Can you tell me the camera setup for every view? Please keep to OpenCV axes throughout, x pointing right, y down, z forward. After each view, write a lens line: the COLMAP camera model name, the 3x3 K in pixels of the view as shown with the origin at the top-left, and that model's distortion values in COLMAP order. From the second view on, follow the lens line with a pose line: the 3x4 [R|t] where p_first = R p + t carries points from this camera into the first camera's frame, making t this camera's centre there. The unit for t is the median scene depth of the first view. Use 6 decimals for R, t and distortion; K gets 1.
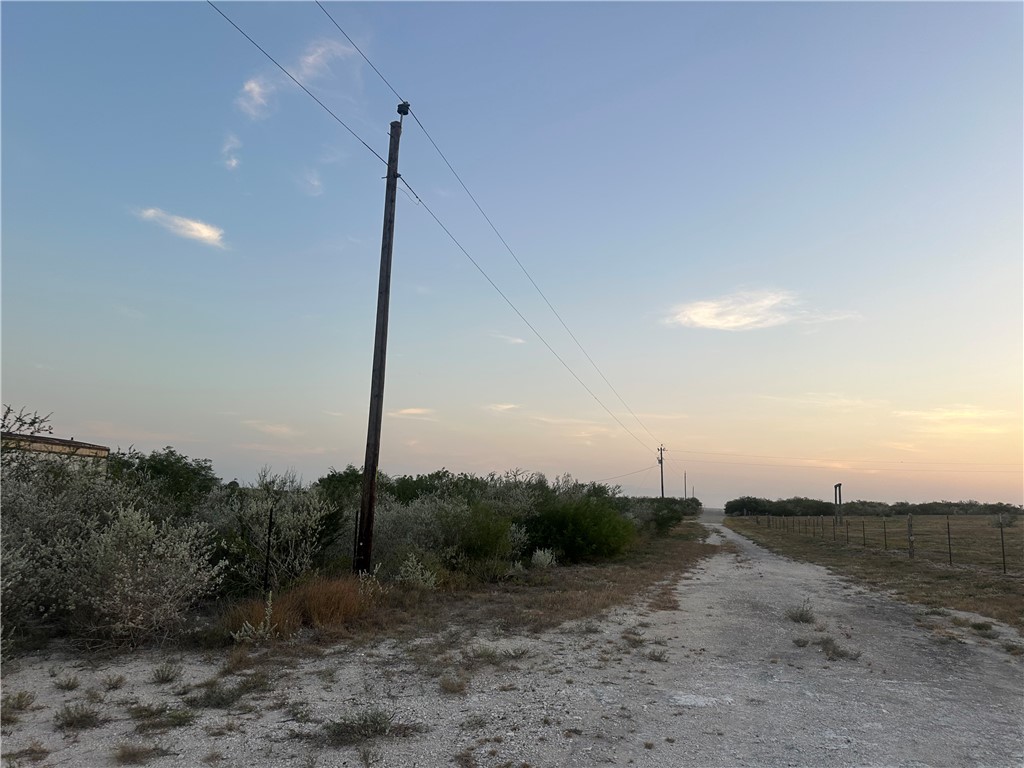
lens RADIAL K [[737.1, 0, 515.8], [0, 737.1, 367.2], [0, 0, 1]] dist [0.118330, -0.133002]
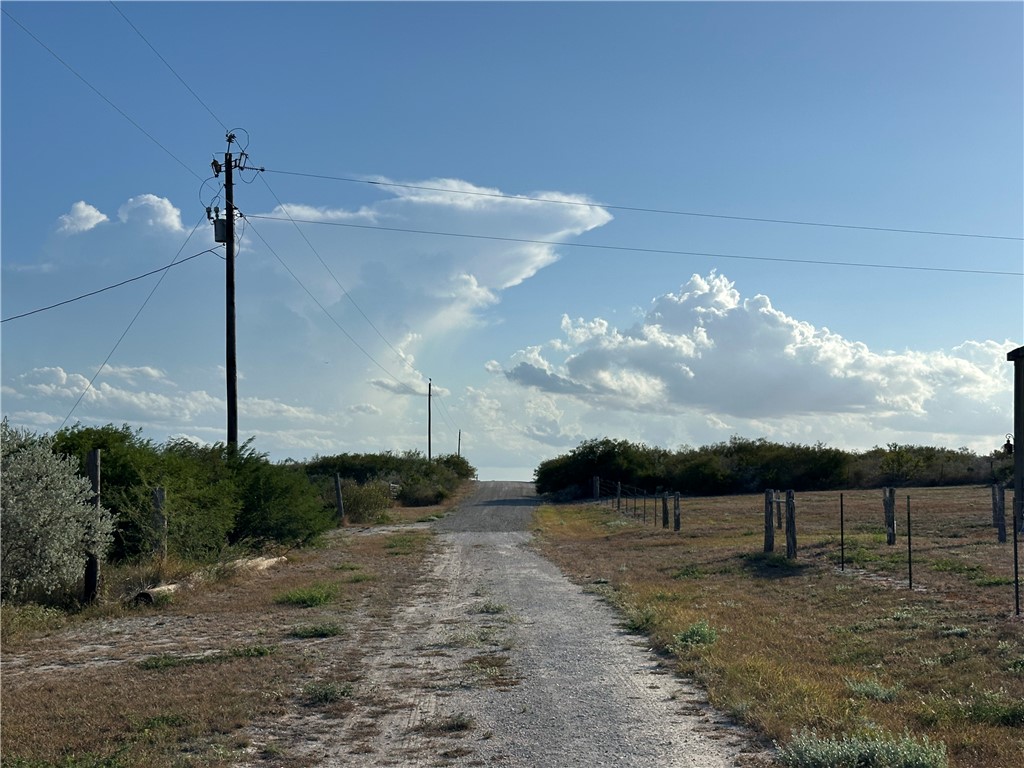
lens RADIAL K [[1433.7, 0, 512.0], [0, 1433.7, 384.0], [0, 0, 1]] dist [-0.005133, -0.002572]
pose [[0.965494, -0.008731, 0.260279, 0.112632], [-0.022527, 0.992892, 0.116869, 0.079334], [-0.259449, -0.118700, 0.958434, 0.432367]]
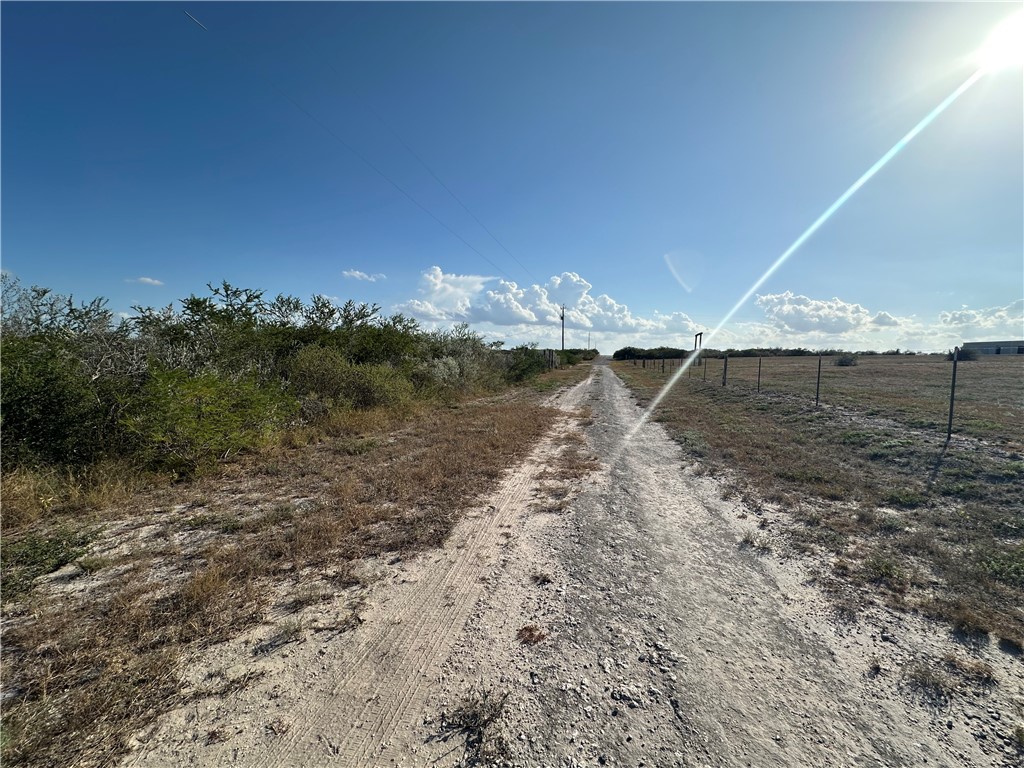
lens RADIAL K [[409.7, 0, 512.0], [0, 409.7, 384.0], [0, 0, 1]] dist [0.000081, 0.000066]
pose [[0.999483, -0.014817, 0.028540, 0.053417], [0.007067, 0.967035, 0.254547, 0.034882], [-0.031371, -0.254213, 0.966639, 0.203044]]
